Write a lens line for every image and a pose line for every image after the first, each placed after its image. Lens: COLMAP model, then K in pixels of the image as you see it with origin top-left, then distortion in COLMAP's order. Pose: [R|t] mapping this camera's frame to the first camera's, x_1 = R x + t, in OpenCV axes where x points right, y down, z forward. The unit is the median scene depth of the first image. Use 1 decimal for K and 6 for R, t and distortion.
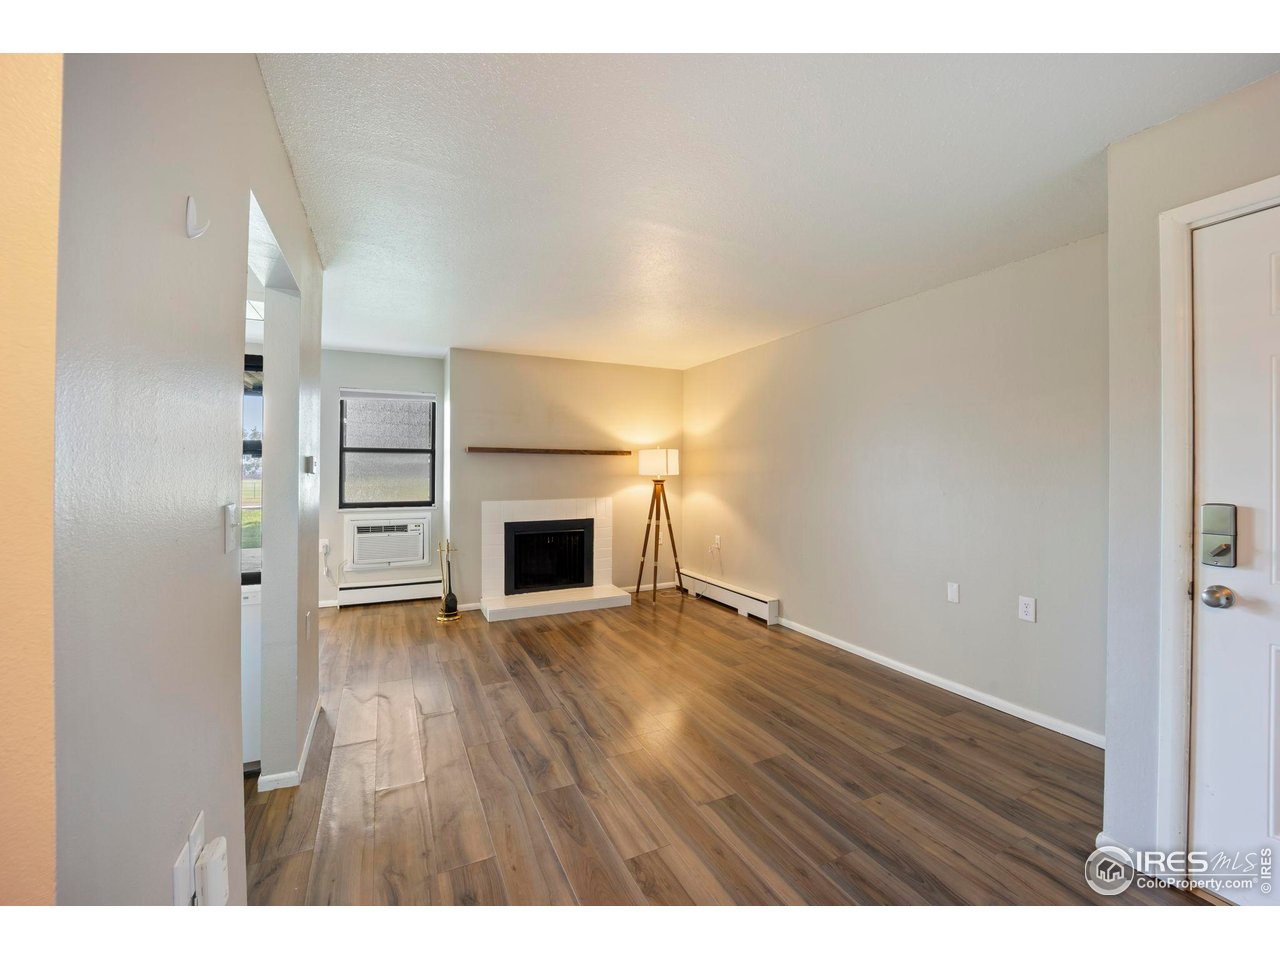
lens RADIAL K [[525.1, 0, 642.3], [0, 525.1, 468.1], [0, 0, 1]] dist [-0.020187, -0.000070]
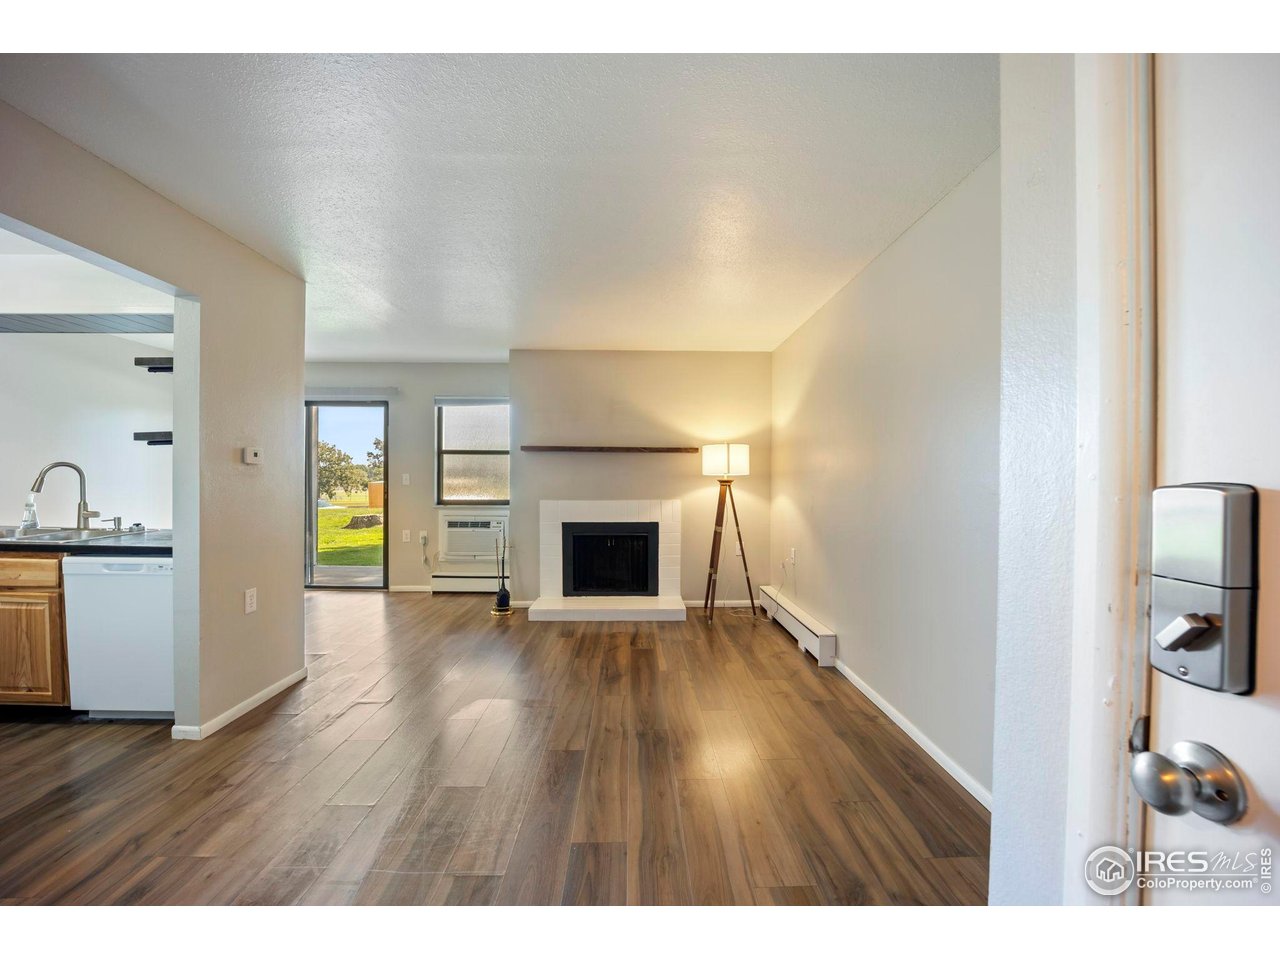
lens RADIAL K [[522.6, 0, 643.6], [0, 522.6, 477.9], [0, 0, 1]] dist [-0.023968, 0.000530]
pose [[0.907173, 0.000082, -0.420758, 0.286331], [-0.000003, 1.000000, 0.000188, 0.019708], [0.420758, -0.000170, 0.907173, 0.172695]]
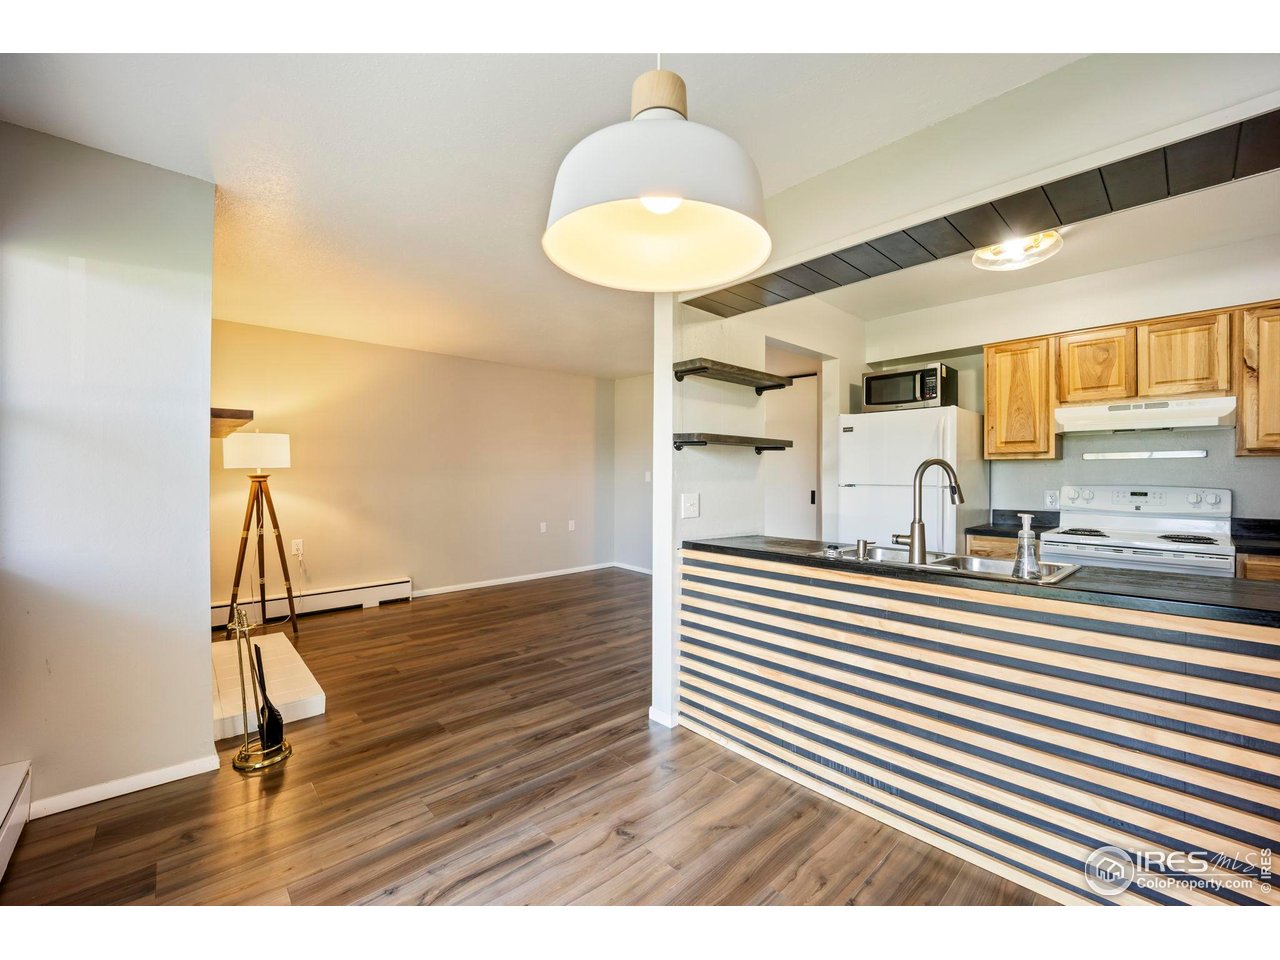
lens RADIAL K [[522.6, 0, 643.6], [0, 522.6, 477.9], [0, 0, 1]] dist [-0.023968, 0.000530]
pose [[-0.288284, -0.009951, 0.957493, -0.855756], [-0.008349, 0.999934, 0.007878, 0.016701], [-0.957509, -0.005723, -0.288348, 0.732716]]
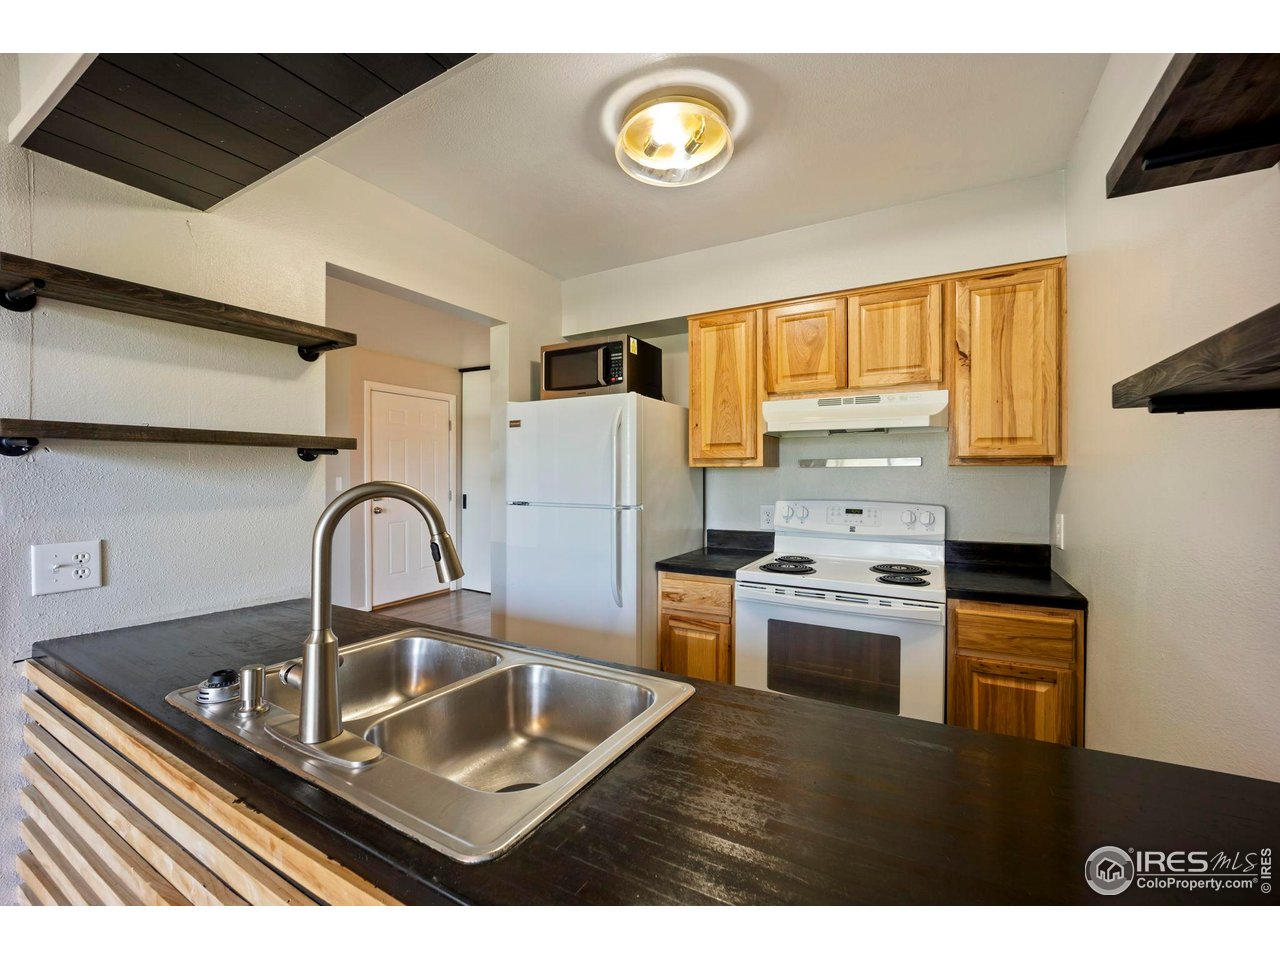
lens RADIAL K [[522.8, 0, 646.8], [0, 522.8, 476.0], [0, 0, 1]] dist [-0.023963, 0.000119]
pose [[-0.574140, -0.008954, 0.818708, -0.737457], [-0.005338, 0.999960, 0.007193, -0.000271], [-0.818739, -0.000241, -0.574165, 0.442705]]
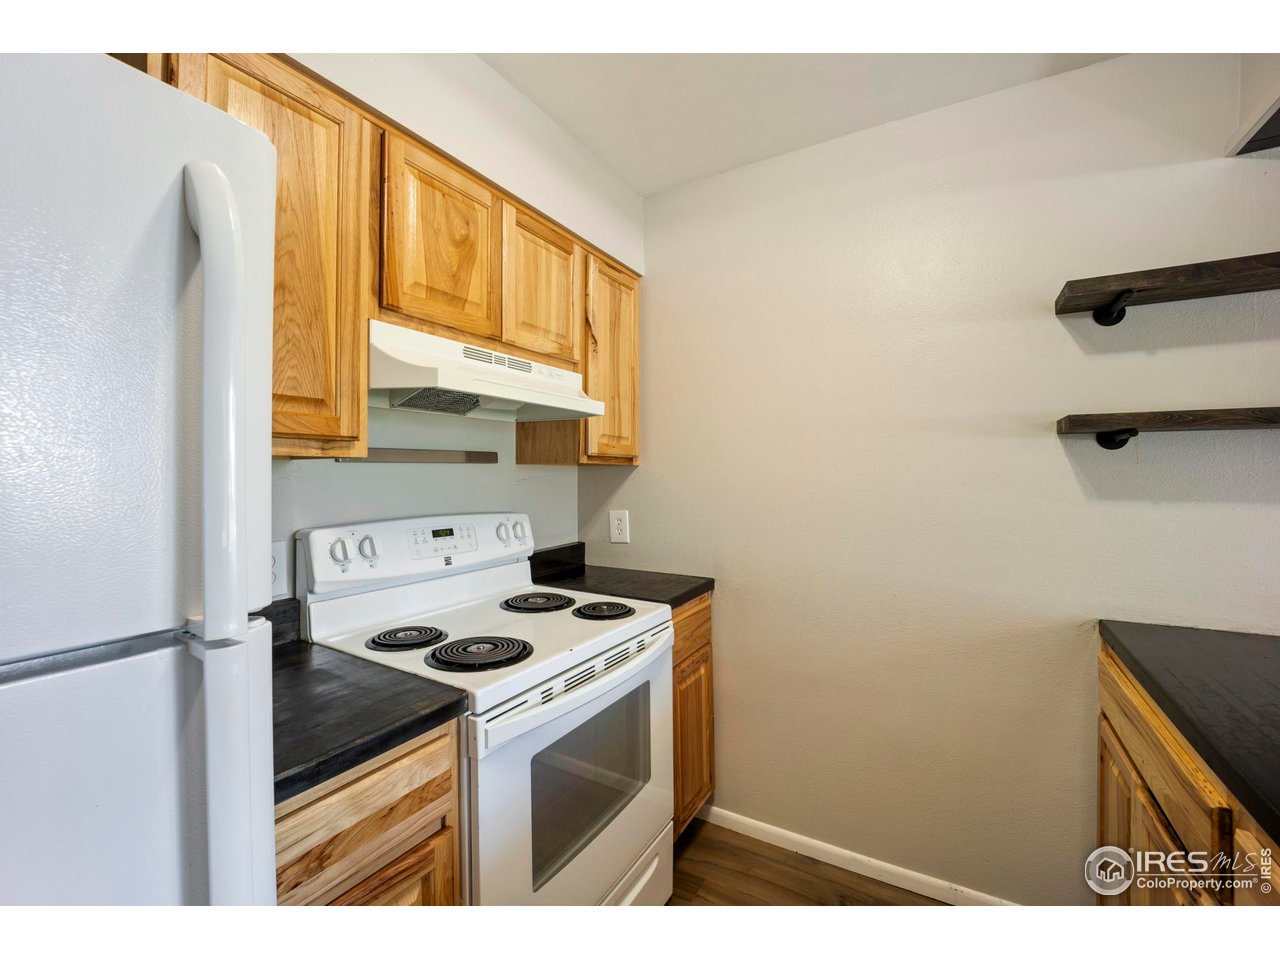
lens RADIAL K [[525.1, 0, 642.3], [0, 525.1, 468.1], [0, 0, 1]] dist [-0.020187, -0.000070]
pose [[-0.833260, -0.008351, -0.552819, -0.374692], [0.000100, 0.999884, -0.015256, 0.001693], [0.552882, -0.012767, -0.833162, 0.328162]]
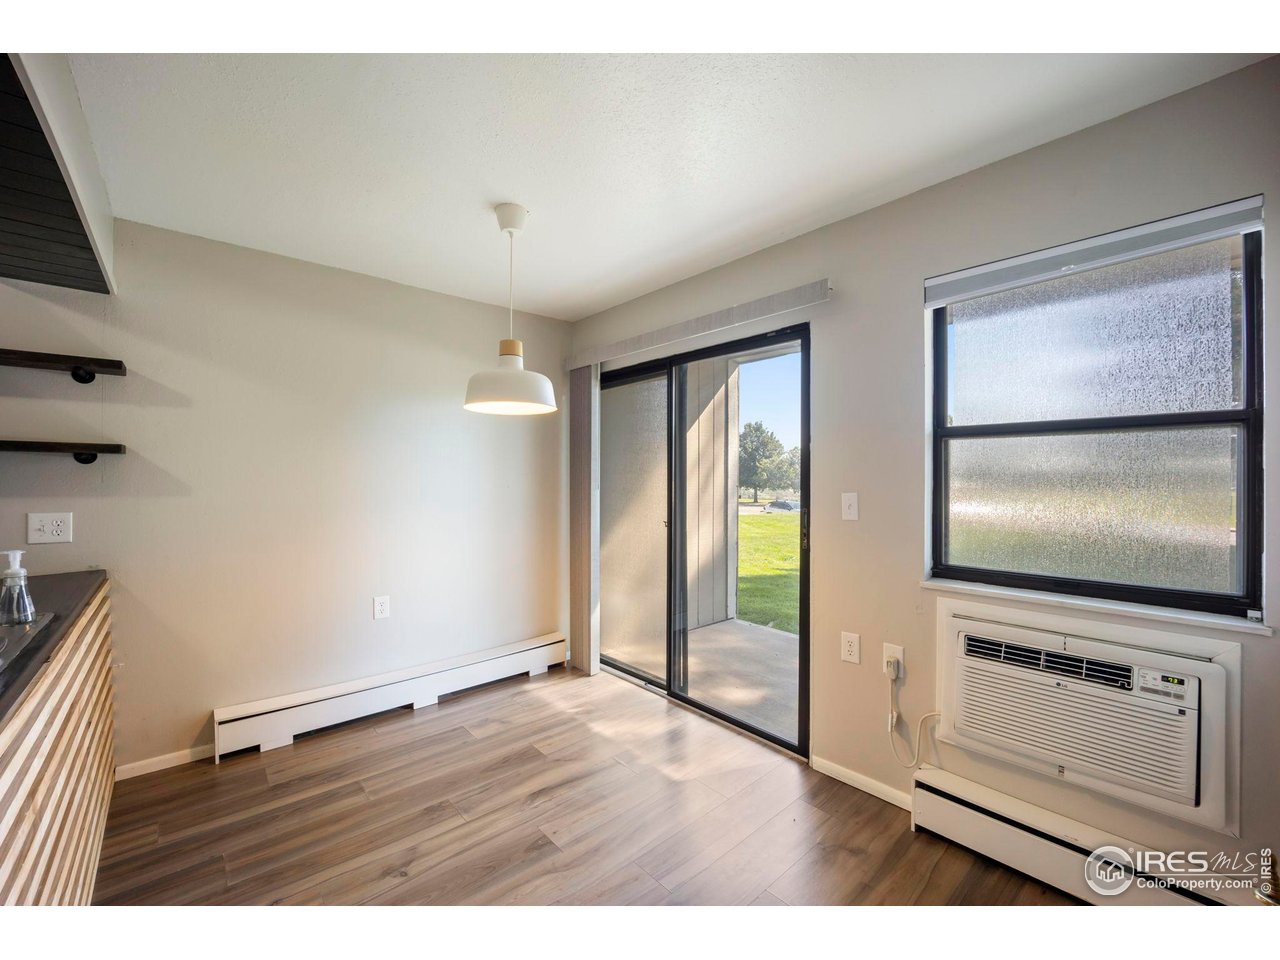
lens RADIAL K [[522.6, 0, 643.6], [0, 522.6, 477.9], [0, 0, 1]] dist [-0.023968, 0.000530]
pose [[0.273126, -0.000140, -0.961978, -0.249630], [0.000390, 1.000000, -0.000035, -0.000595], [0.961978, -0.000366, 0.273126, 0.665144]]
